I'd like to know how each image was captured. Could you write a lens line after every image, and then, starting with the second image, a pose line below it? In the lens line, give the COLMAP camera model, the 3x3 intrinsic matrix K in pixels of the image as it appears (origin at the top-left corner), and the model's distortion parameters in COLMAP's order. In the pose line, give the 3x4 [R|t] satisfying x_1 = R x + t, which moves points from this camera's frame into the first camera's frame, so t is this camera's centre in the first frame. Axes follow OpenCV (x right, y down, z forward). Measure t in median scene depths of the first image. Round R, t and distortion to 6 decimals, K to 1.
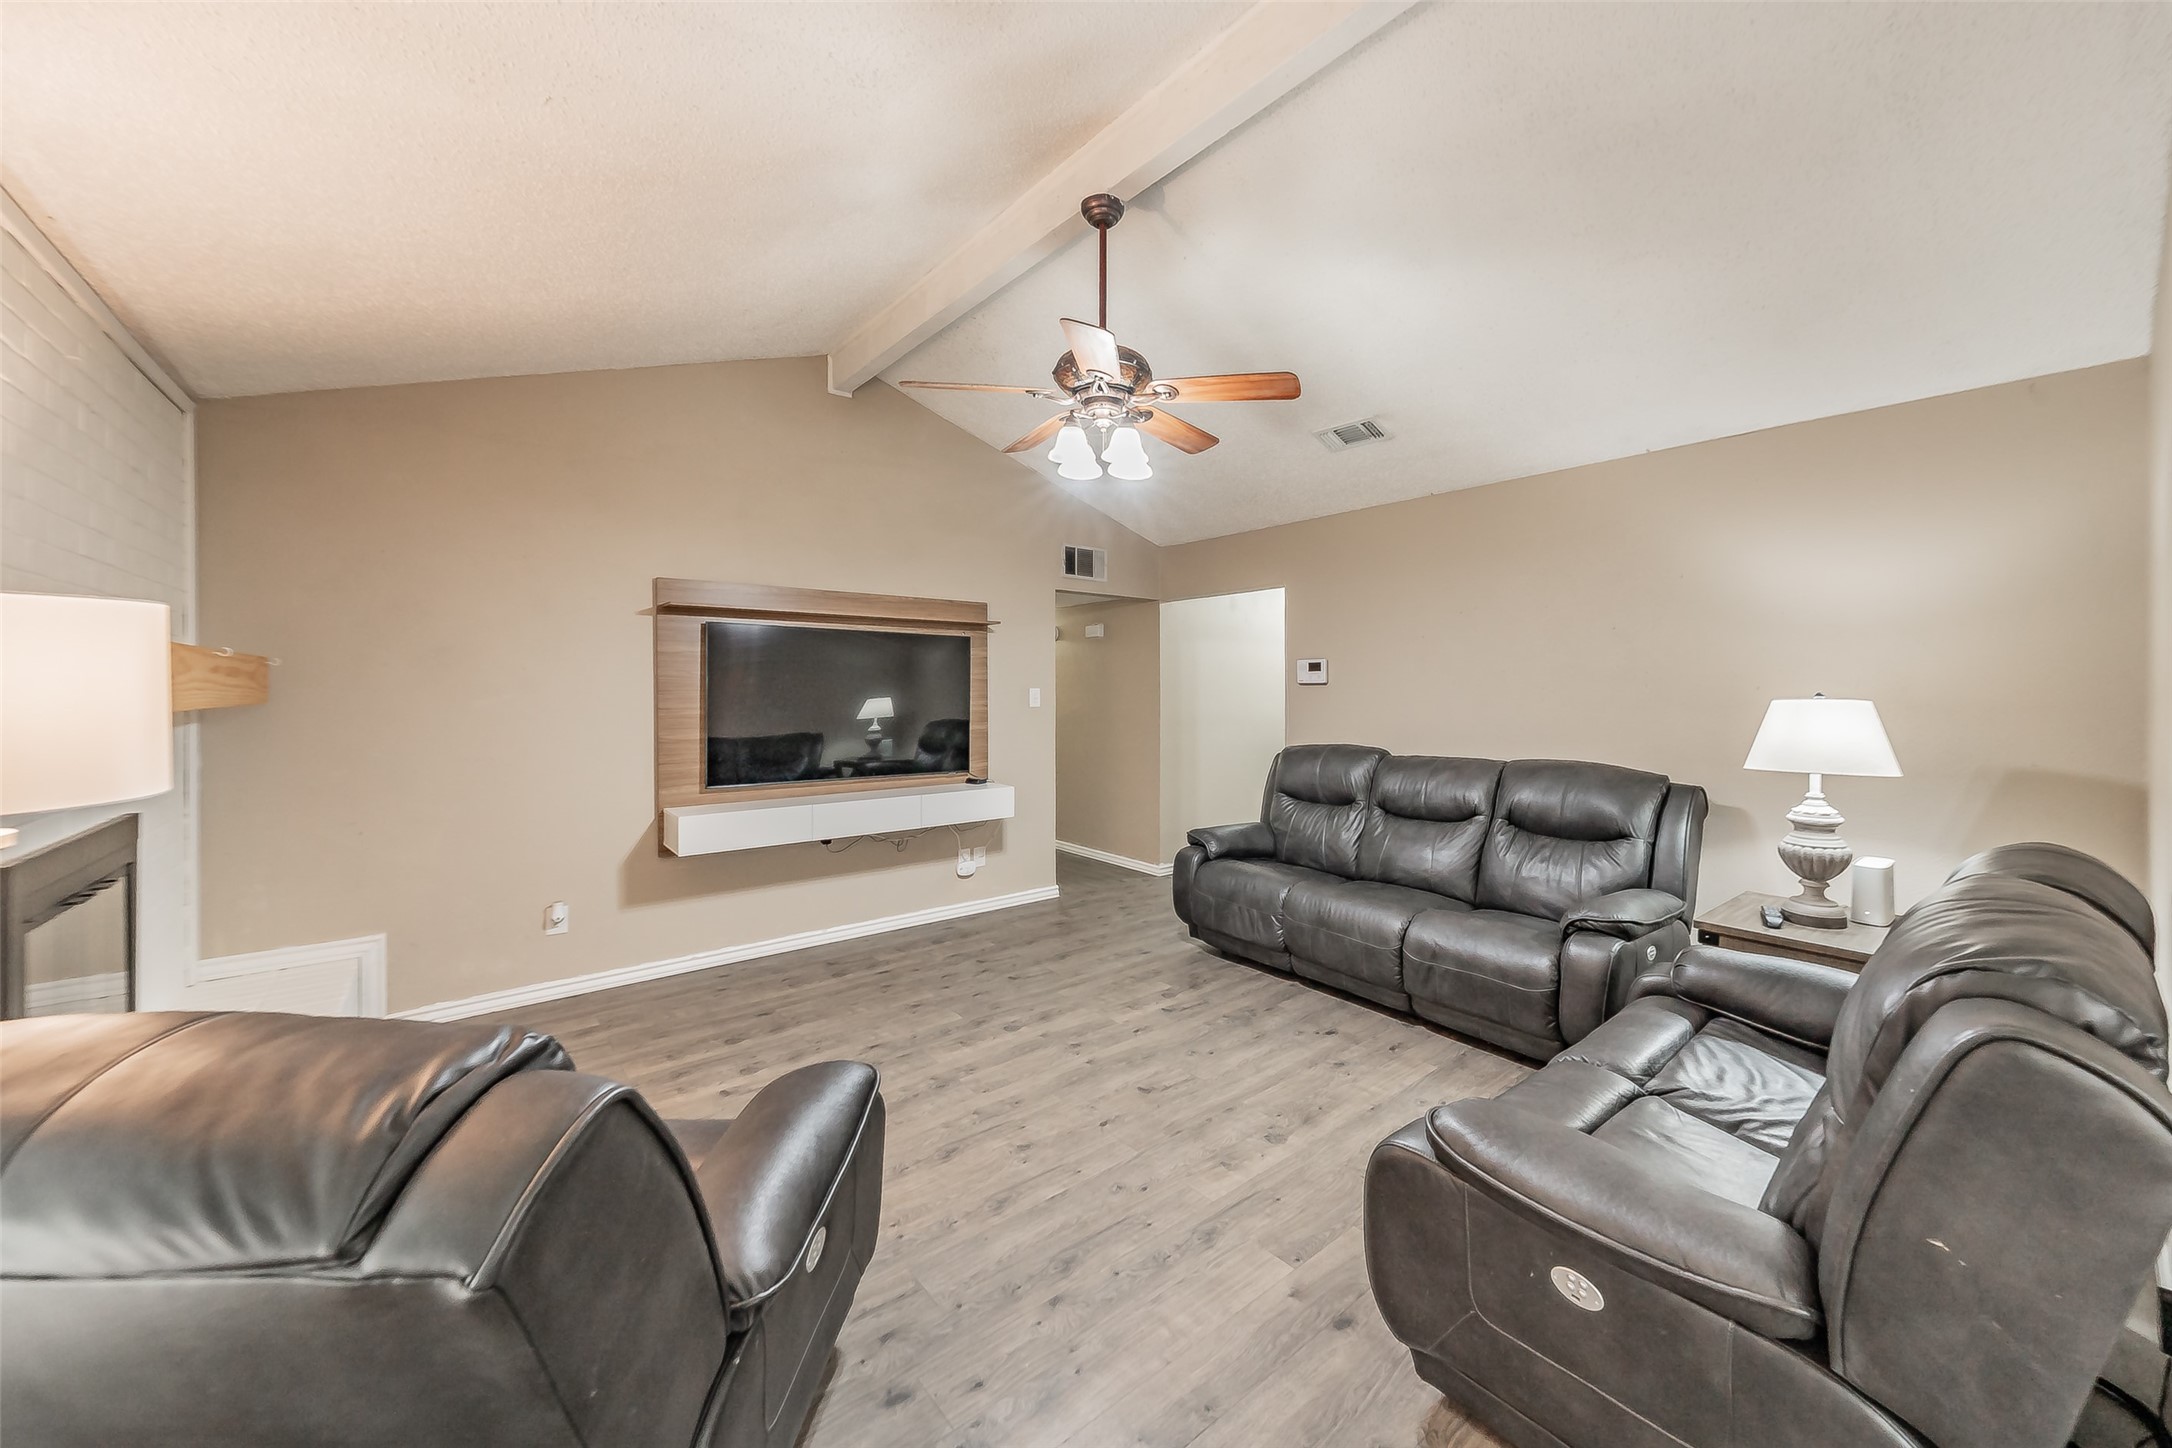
lens RADIAL K [[758.6, 0, 1087.2], [0, 758.6, 707.4], [0, 0, 1]] dist [-0.008129, 0.001068]
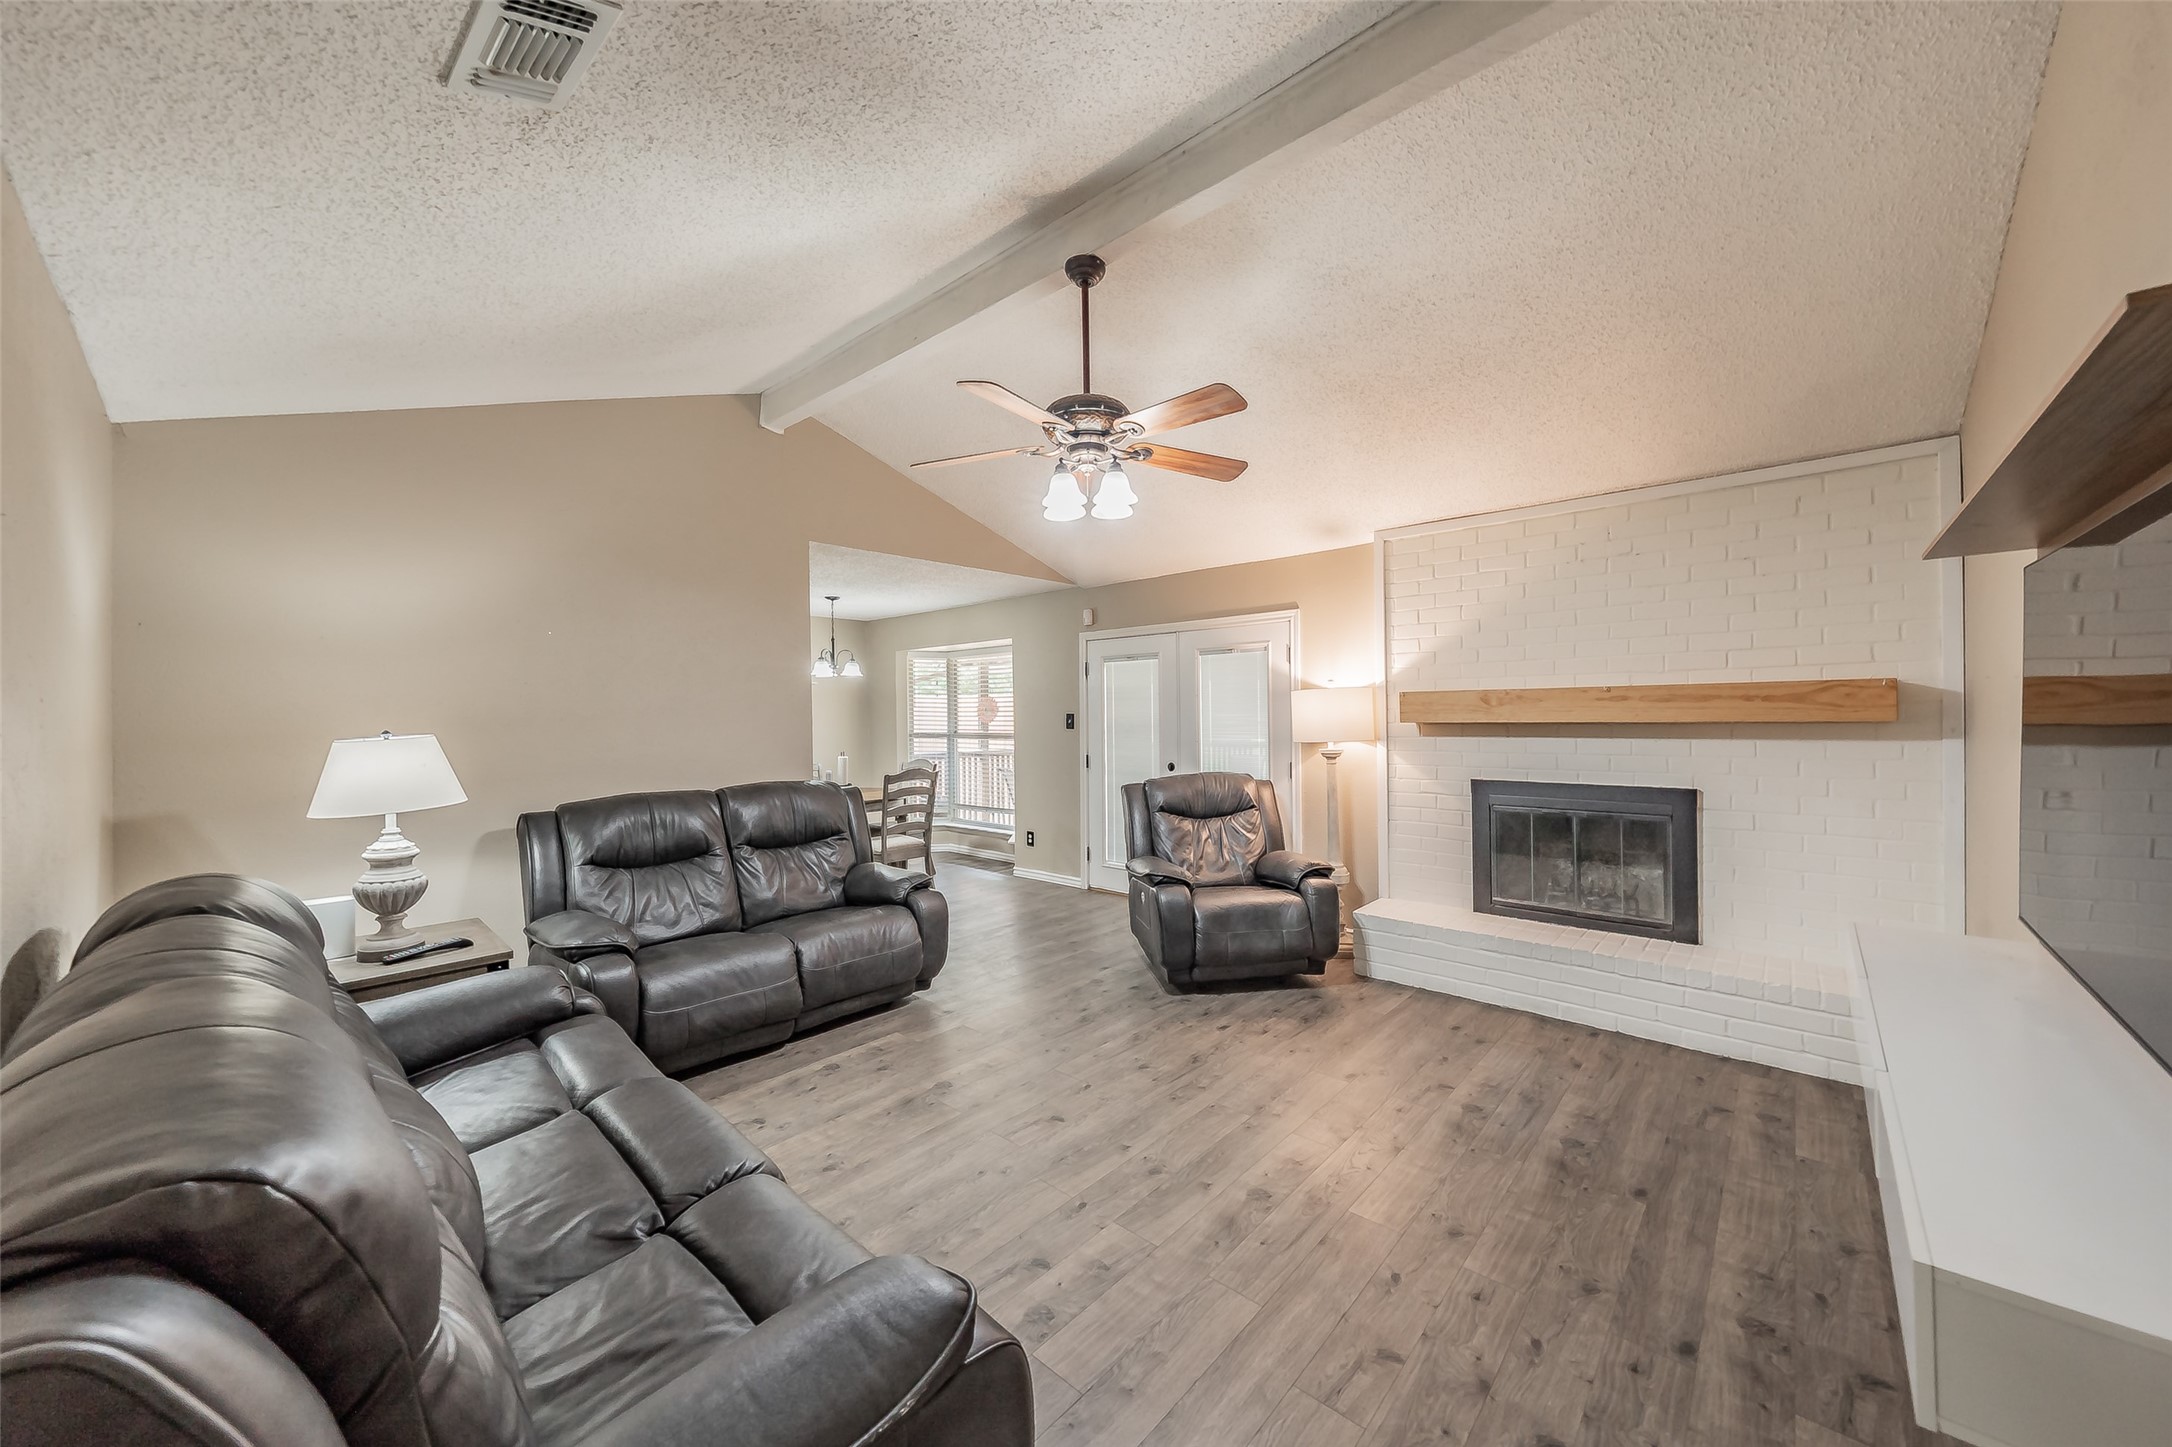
lens RADIAL K [[758.6, 0, 1096.5], [0, 758.6, 712.2], [0, 0, 1]] dist [-0.008129, 0.001068]
pose [[-0.978959, 0.012108, -0.203697, 0.190019], [0.008118, 0.999759, 0.020414, -0.040445], [0.203895, 0.018331, -0.978821, 1.694800]]
